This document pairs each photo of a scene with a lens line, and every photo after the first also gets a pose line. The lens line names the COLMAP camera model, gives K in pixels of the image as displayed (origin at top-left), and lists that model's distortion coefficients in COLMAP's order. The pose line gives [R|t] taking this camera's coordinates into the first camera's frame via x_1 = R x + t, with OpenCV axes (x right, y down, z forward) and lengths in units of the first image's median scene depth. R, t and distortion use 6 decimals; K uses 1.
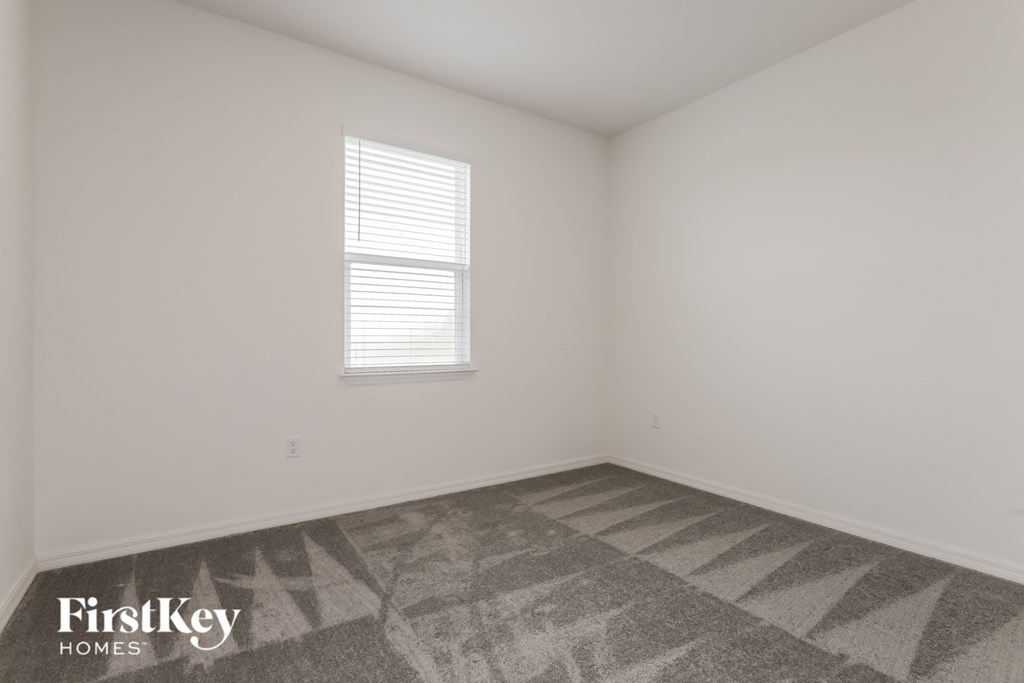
lens RADIAL K [[480.0, 0, 521.7], [0, 480.0, 340.5], [0, 0, 1]] dist [0.000863, 0.000489]
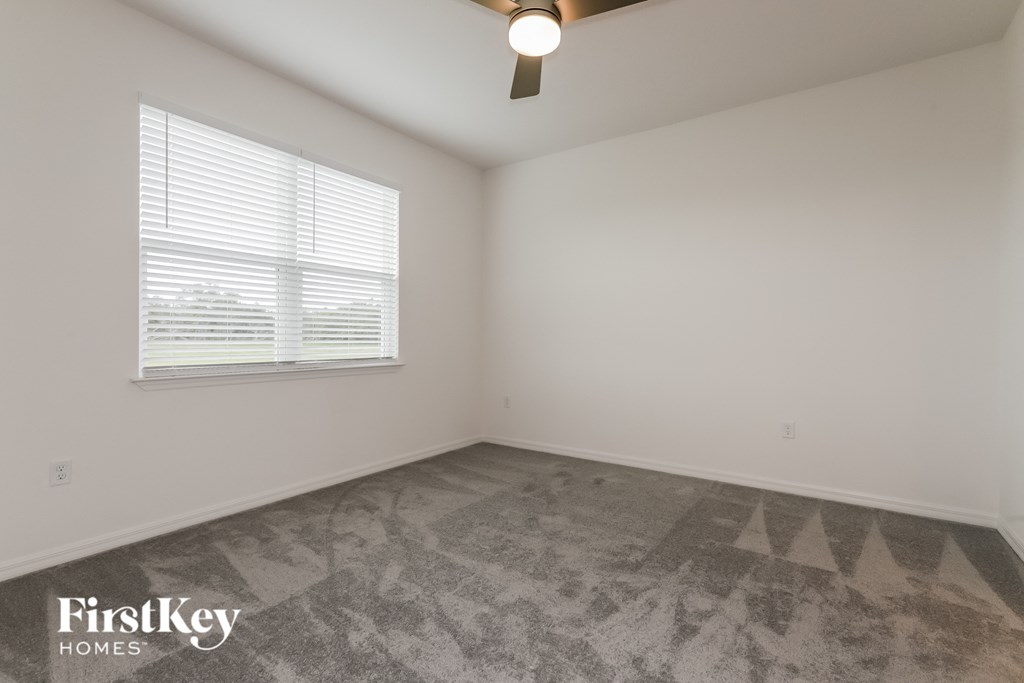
lens RADIAL K [[480.0, 0, 521.7], [0, 480.0, 340.5], [0, 0, 1]] dist [0.000863, 0.000489]
pose [[0.917334, -0.005868, 0.398075, -0.294985], [0.005439, 0.999983, 0.002207, 0.001980], [-0.398082, 0.000141, 0.917350, -0.207265]]
